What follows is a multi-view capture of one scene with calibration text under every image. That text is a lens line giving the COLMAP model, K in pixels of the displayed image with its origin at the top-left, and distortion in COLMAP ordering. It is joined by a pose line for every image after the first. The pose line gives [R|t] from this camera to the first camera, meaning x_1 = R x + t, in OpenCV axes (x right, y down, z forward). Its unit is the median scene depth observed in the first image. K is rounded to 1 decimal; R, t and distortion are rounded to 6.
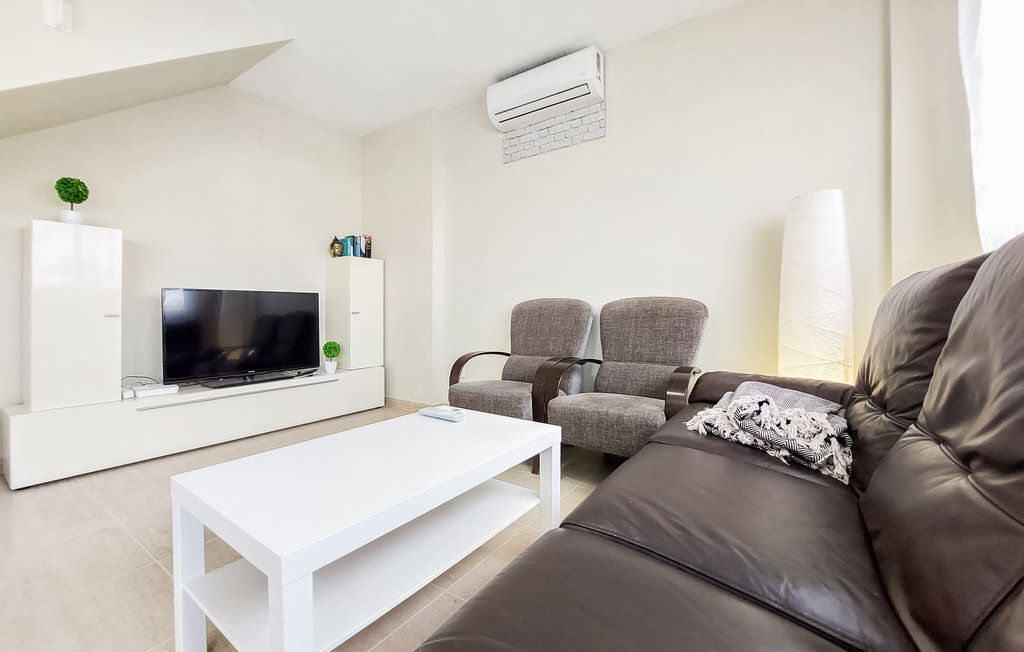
lens RADIAL K [[413.1, 0, 517.4], [0, 413.1, 315.4], [0, 0, 1]] dist [-0.001420, -0.000117]
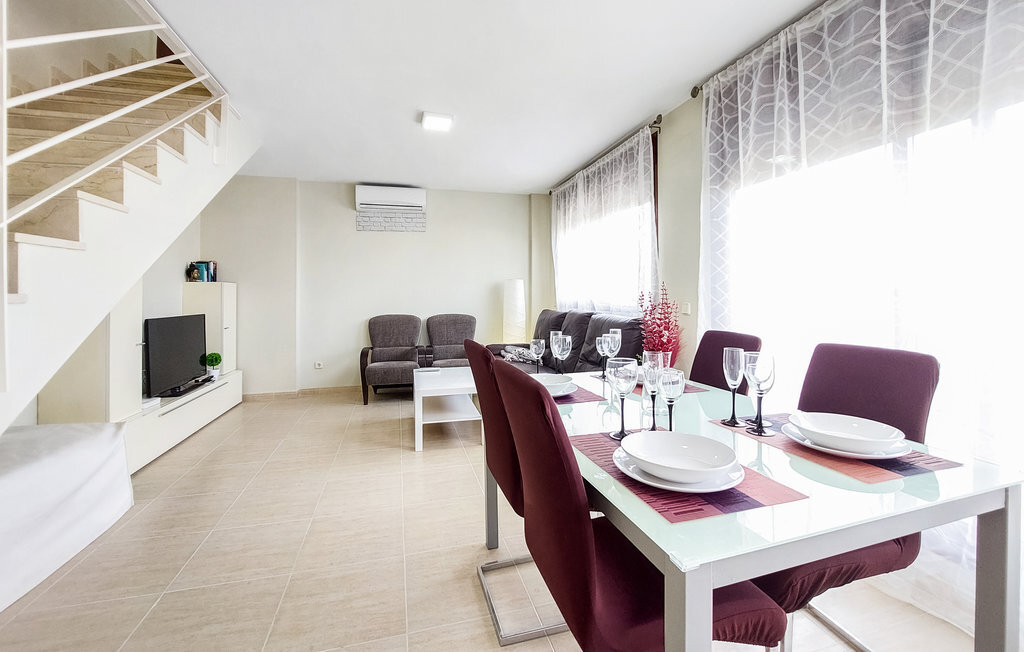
lens RADIAL K [[439.0, 0, 520.0], [0, 439.0, 288.2], [0, 0, 1]] dist [0.000303, 0.000038]
pose [[0.631788, 0.009742, 0.775080, -1.095168], [0.011861, 0.999682, -0.022234, -0.110131], [-0.775051, 0.023241, 0.631472, -0.648762]]
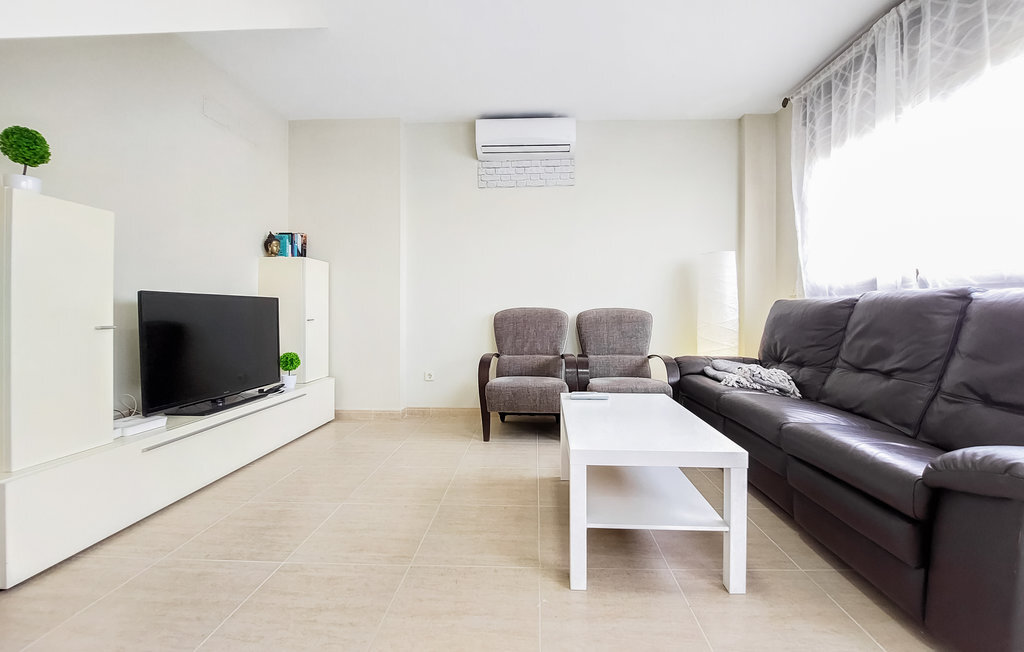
lens RADIAL K [[413.1, 0, 517.4], [0, 413.1, 315.4], [0, 0, 1]] dist [-0.001420, -0.000117]
pose [[0.842217, -0.001613, 0.539137, -0.637754], [0.004648, 0.999980, -0.004269, -0.013548], [-0.539119, 0.006101, 0.842207, -0.011504]]
